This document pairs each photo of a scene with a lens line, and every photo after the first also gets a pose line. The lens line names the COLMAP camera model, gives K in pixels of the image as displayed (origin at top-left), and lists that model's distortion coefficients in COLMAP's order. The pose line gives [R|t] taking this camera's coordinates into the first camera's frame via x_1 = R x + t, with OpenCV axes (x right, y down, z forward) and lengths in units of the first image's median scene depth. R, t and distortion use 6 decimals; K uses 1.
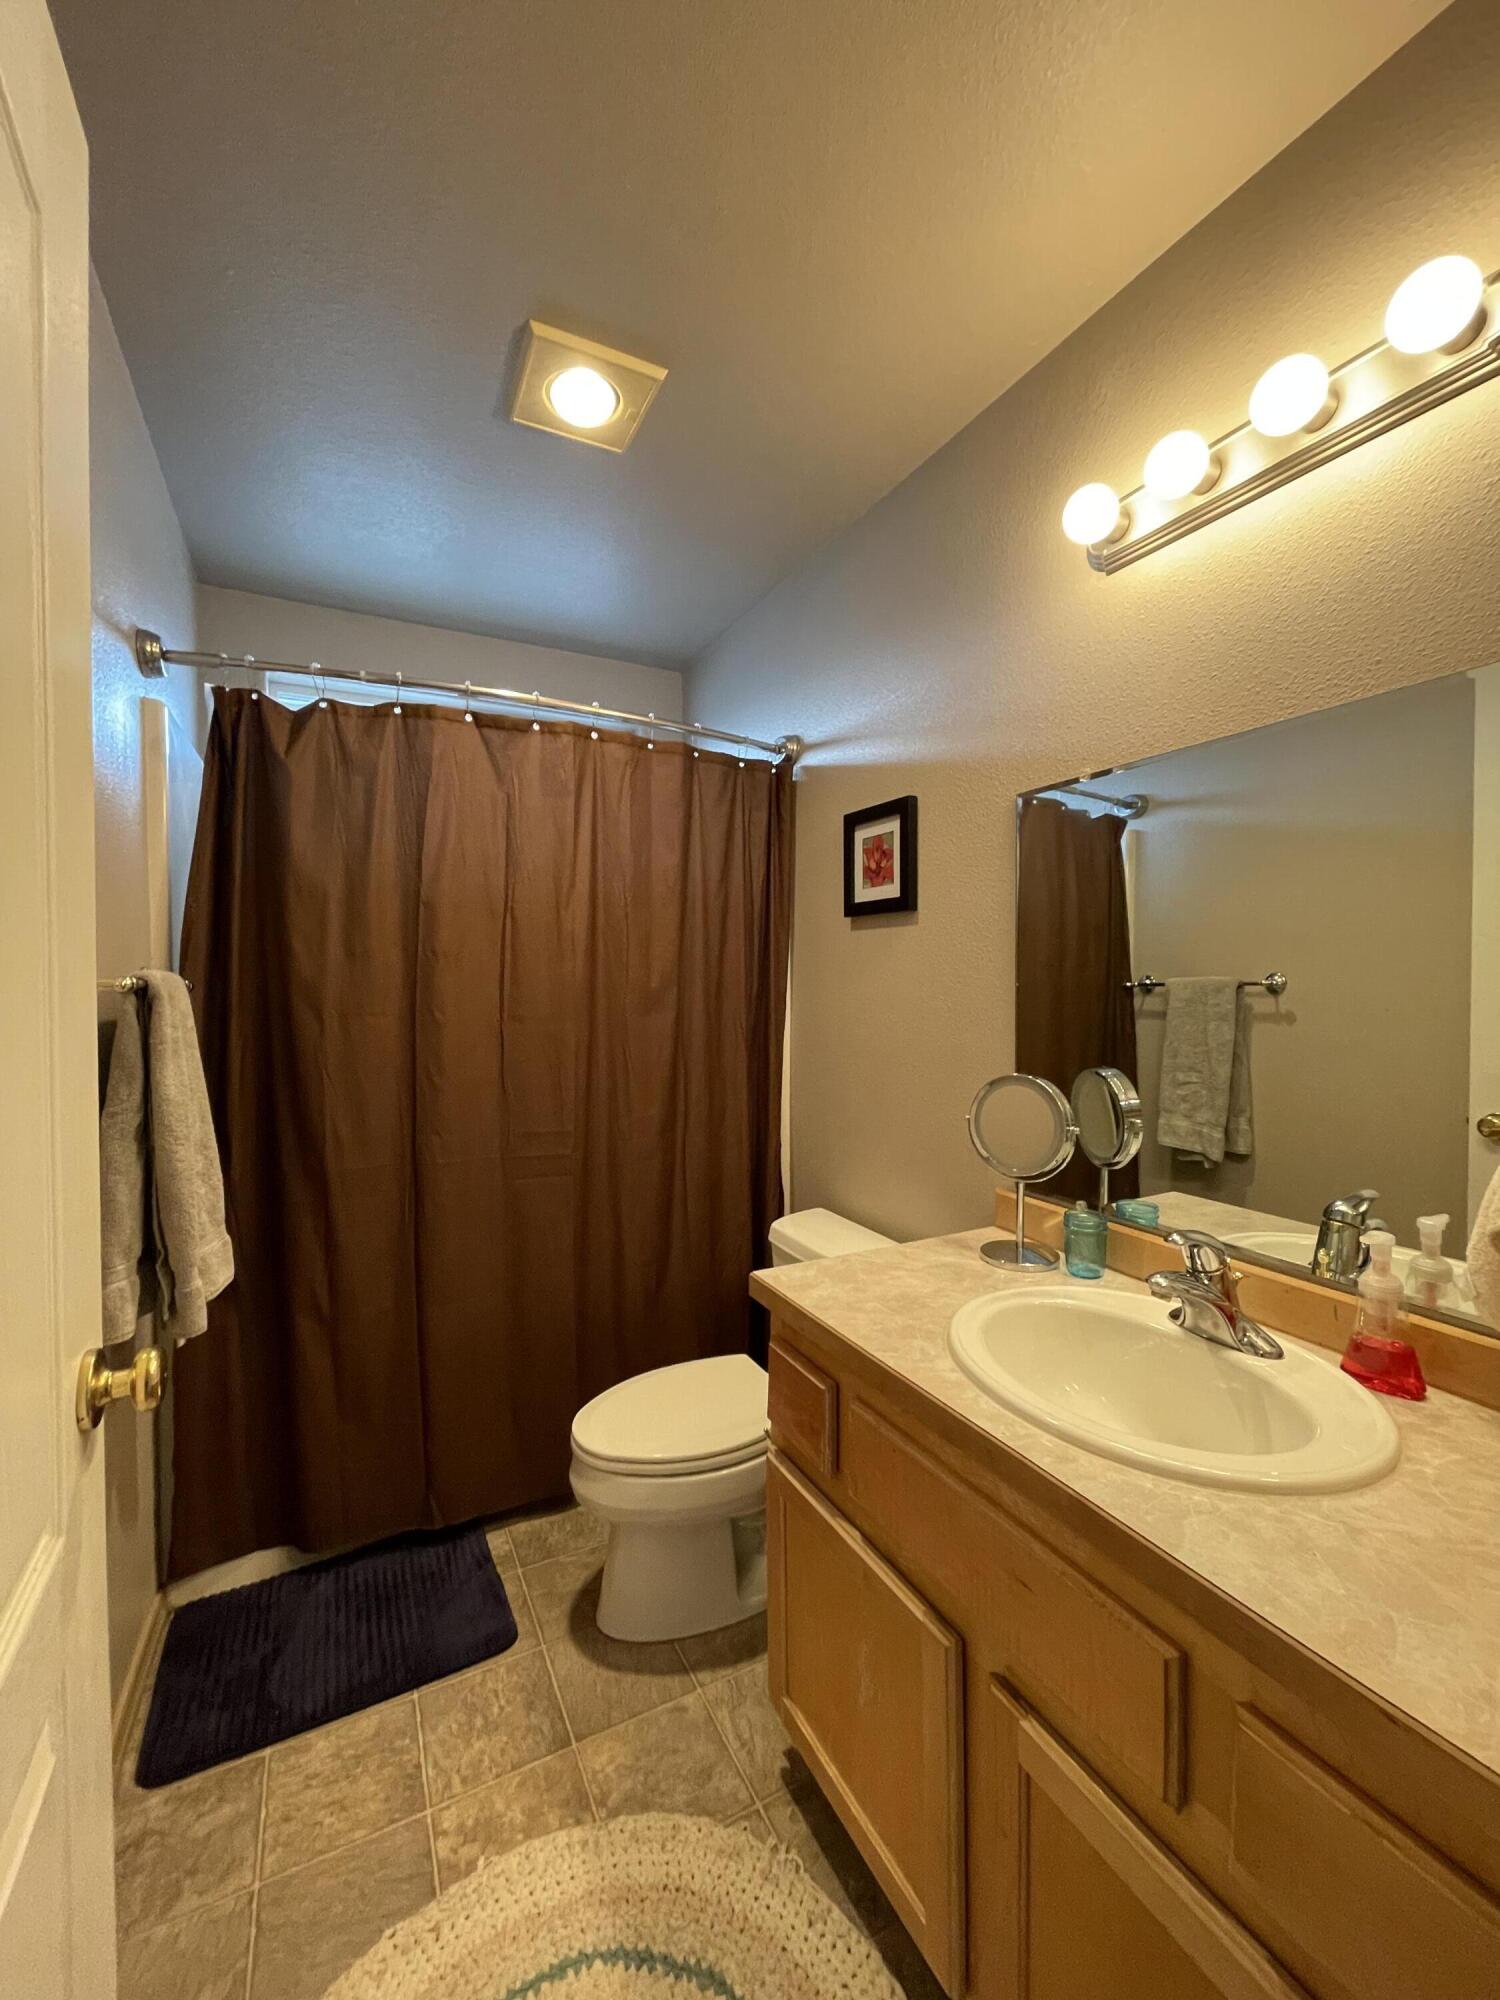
lens RADIAL K [[804.8, 0, 749.0], [0, 804.8, 996.1], [0, 0, 1]] dist [-0.002796, 0.000207]
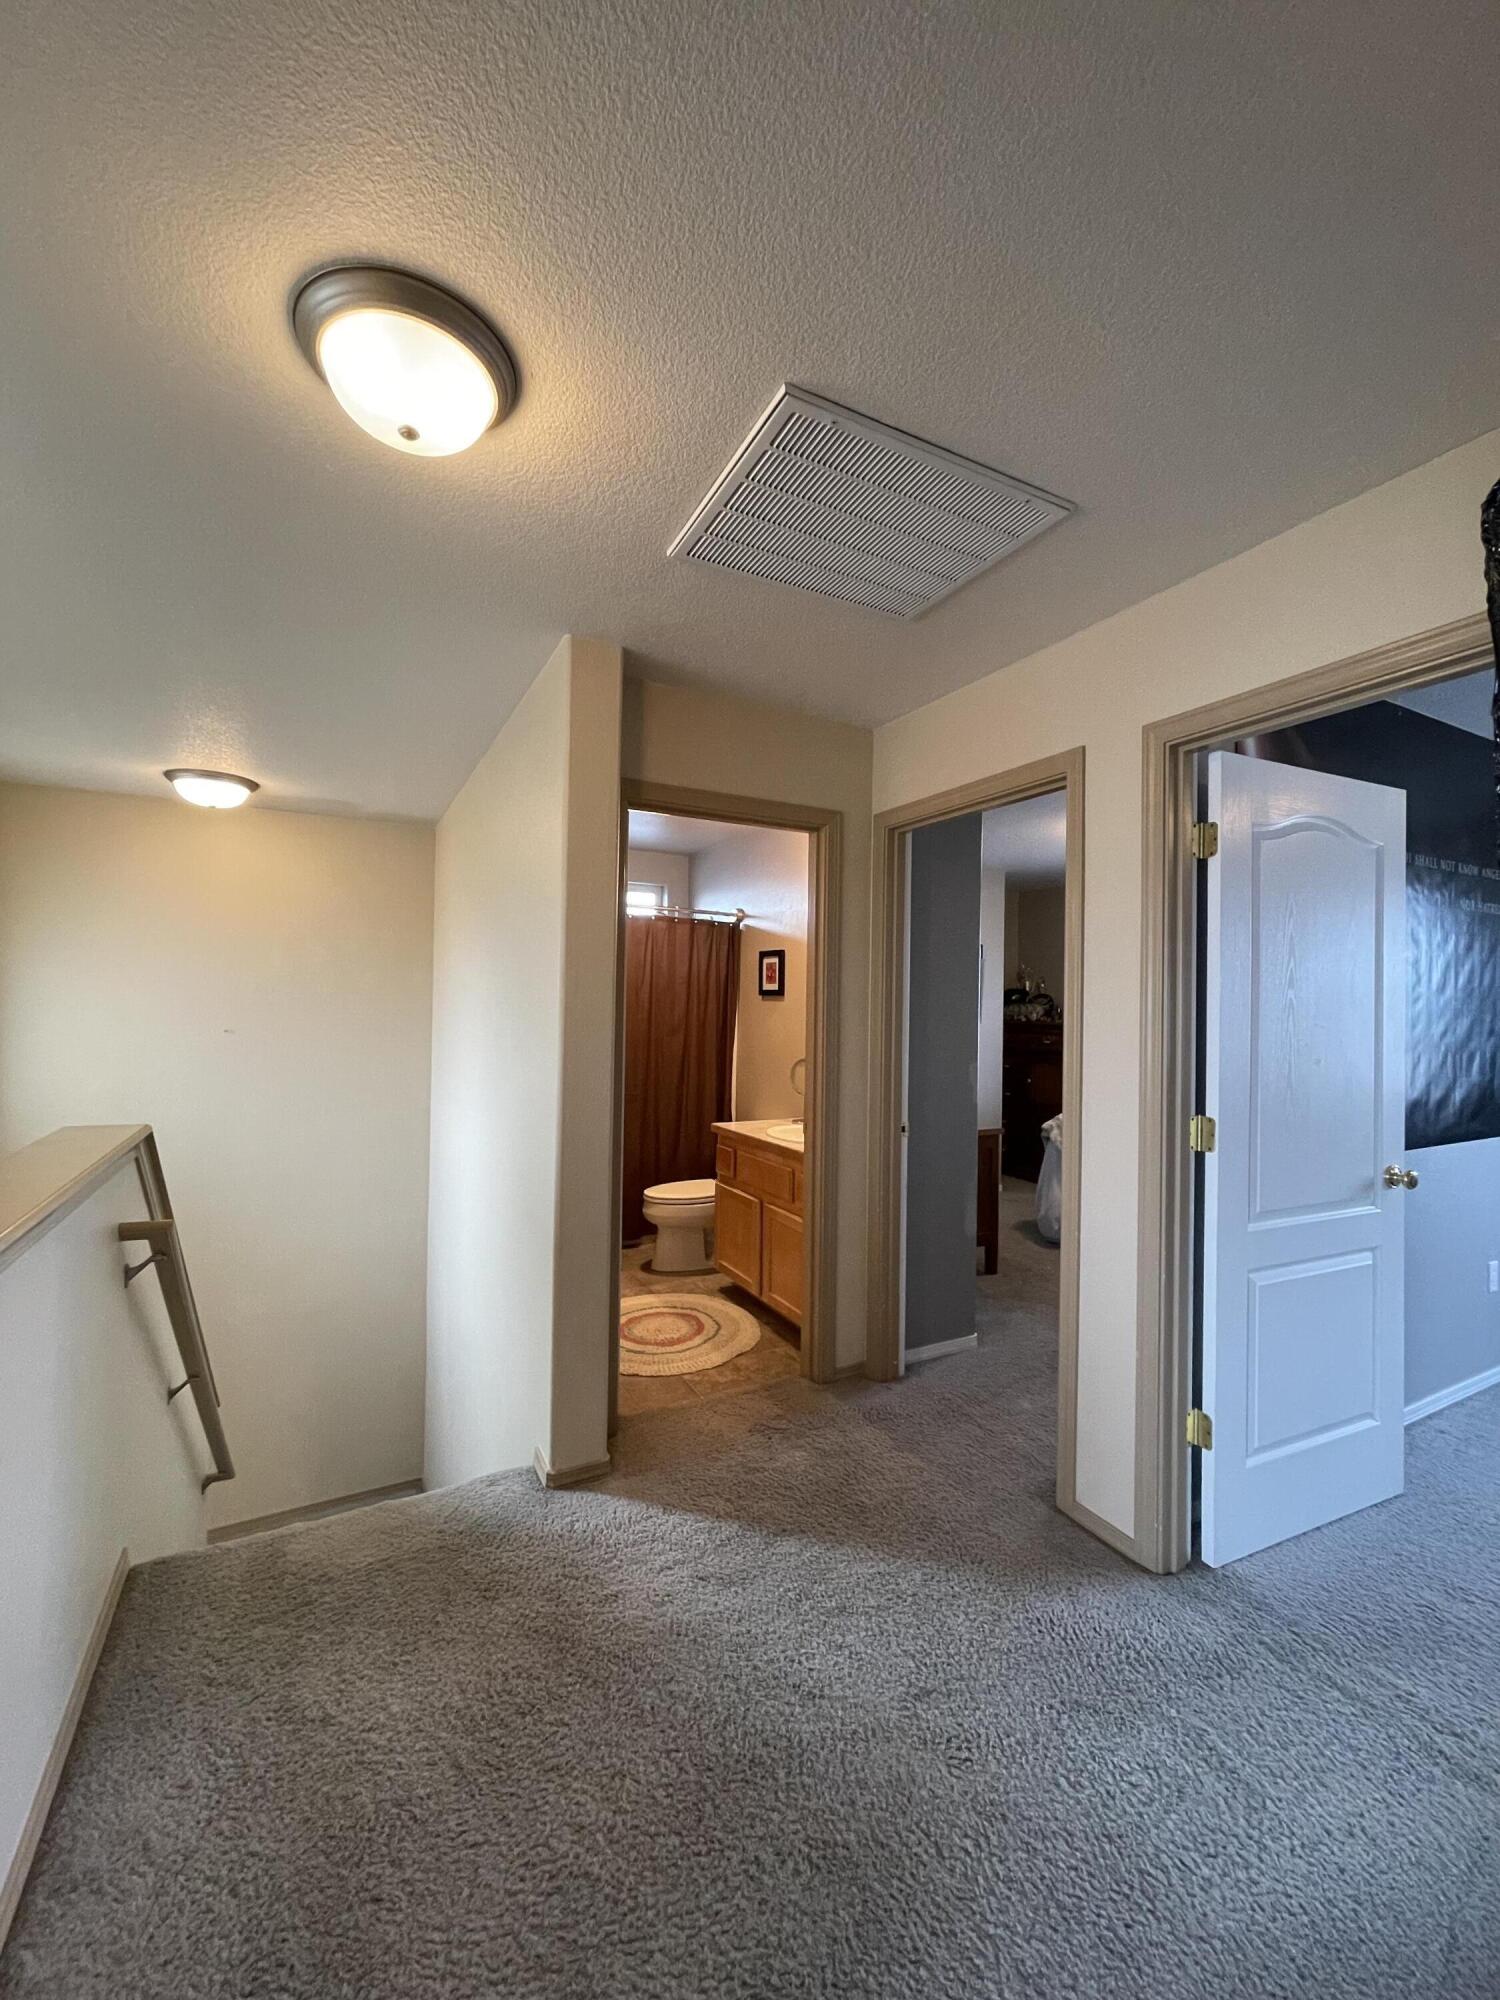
lens RADIAL K [[804.8, 0, 749.0], [0, 804.8, 996.1], [0, 0, 1]] dist [-0.002796, 0.000207]
pose [[0.999796, 0.018551, 0.008046, 0.074306], [-0.018260, 0.999223, -0.034921, -0.015547], [-0.008687, 0.034767, 0.999358, -1.351579]]
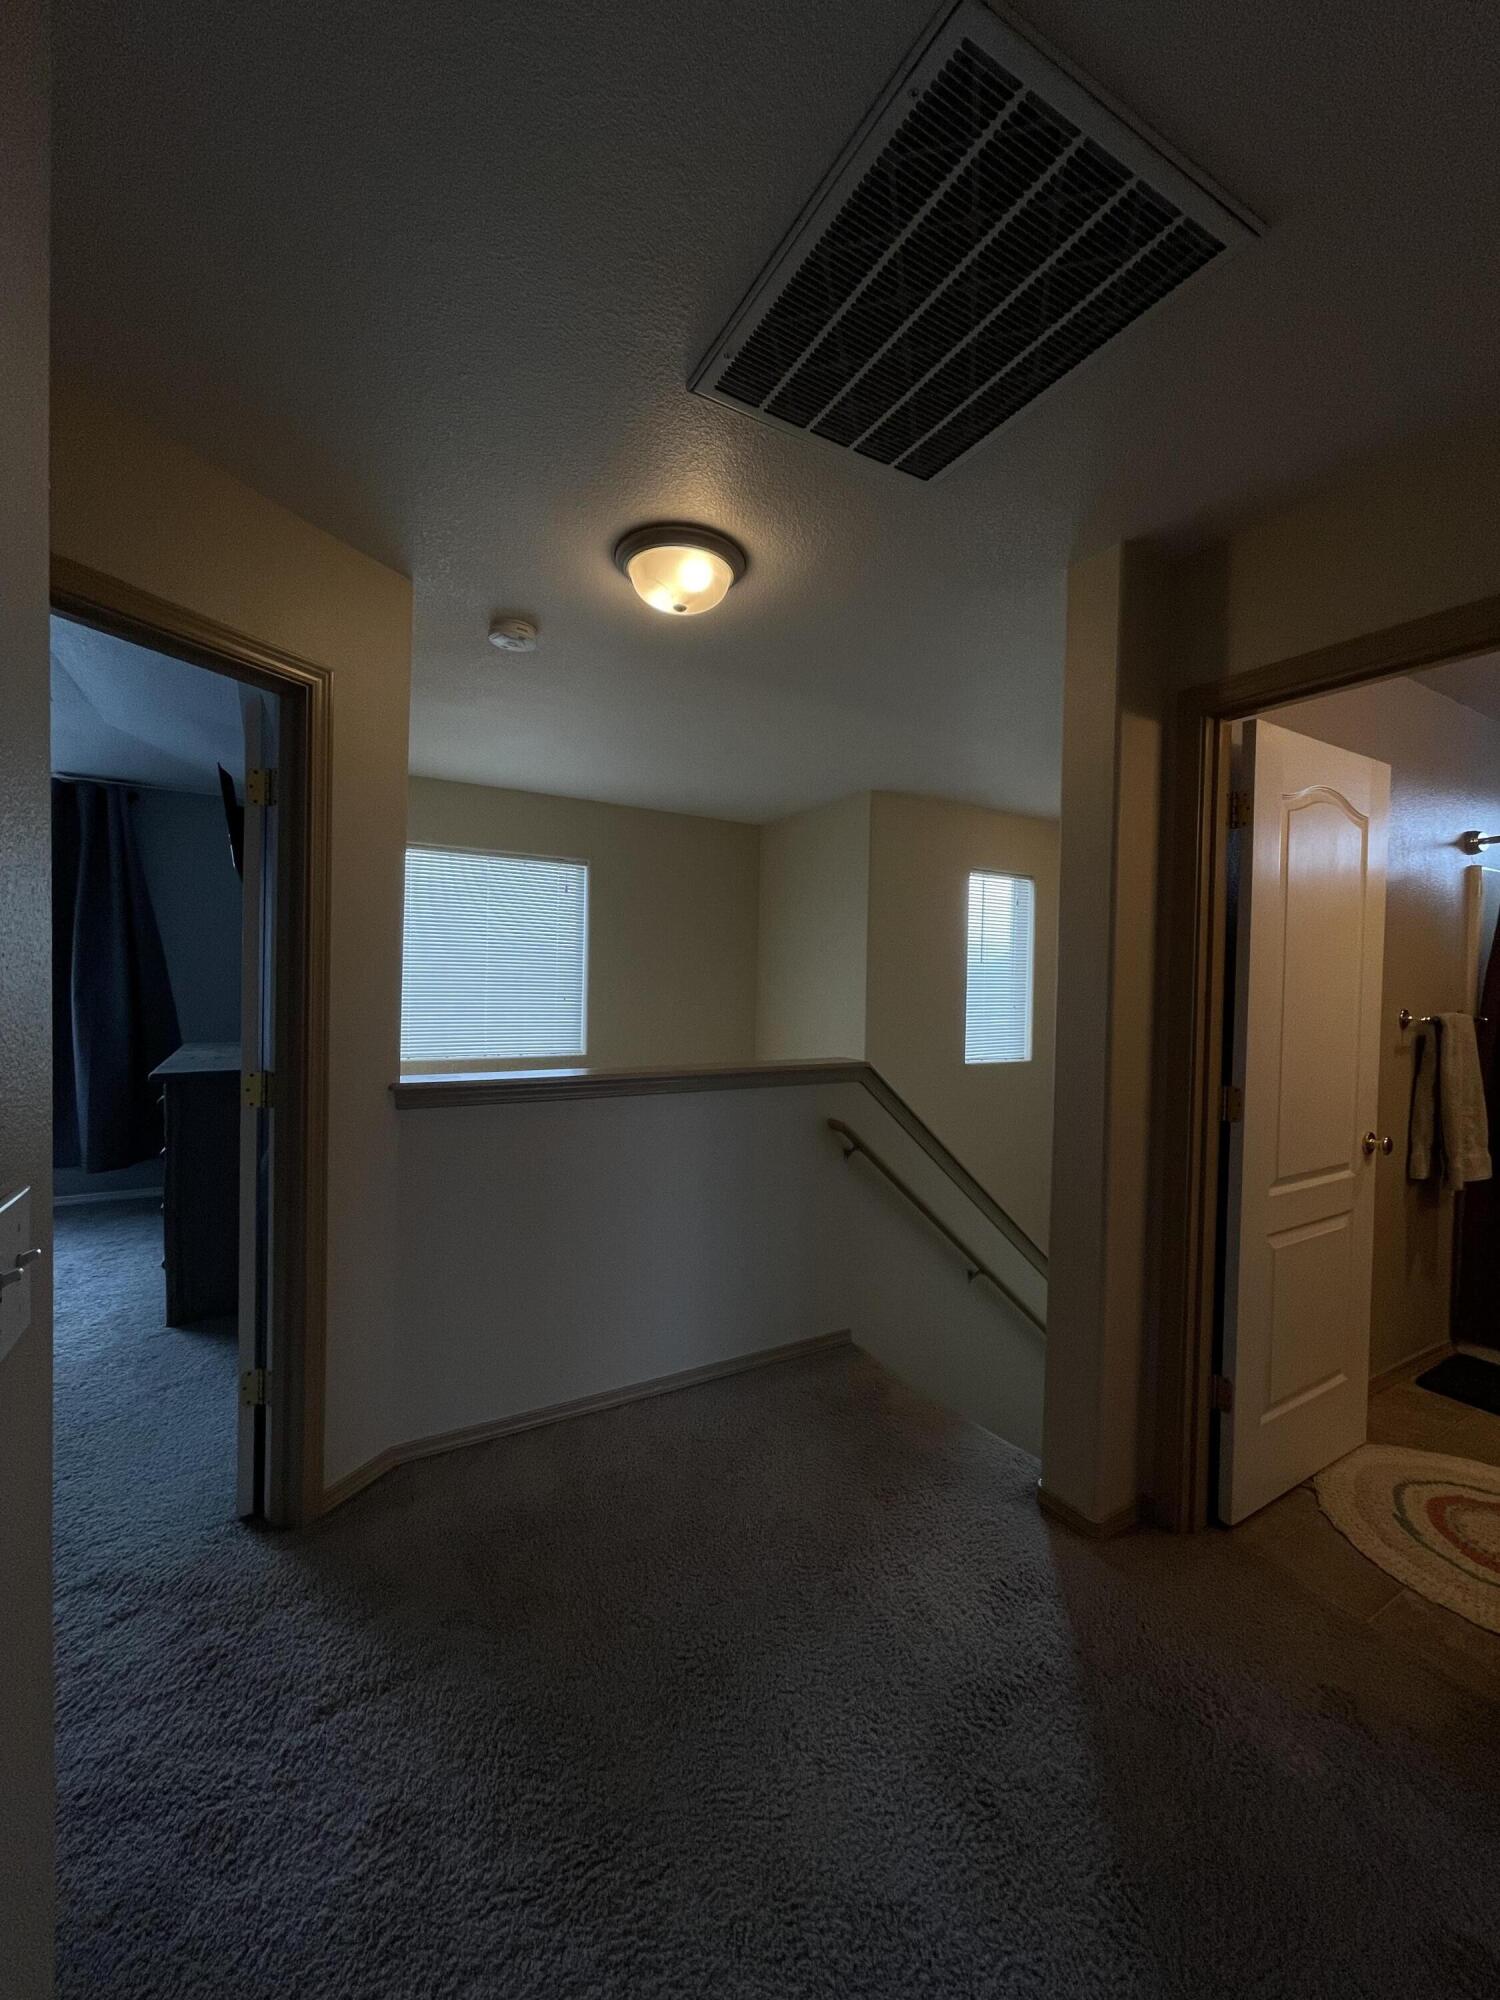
lens RADIAL K [[804.8, 0, 749.0], [0, 804.8, 996.1], [0, 0, 1]] dist [-0.002796, 0.000207]
pose [[0.054589, 0.019550, -0.998318, 0.861812], [-0.038548, 0.999104, 0.017457, -0.027817], [0.997765, 0.037530, 0.055294, -0.643206]]
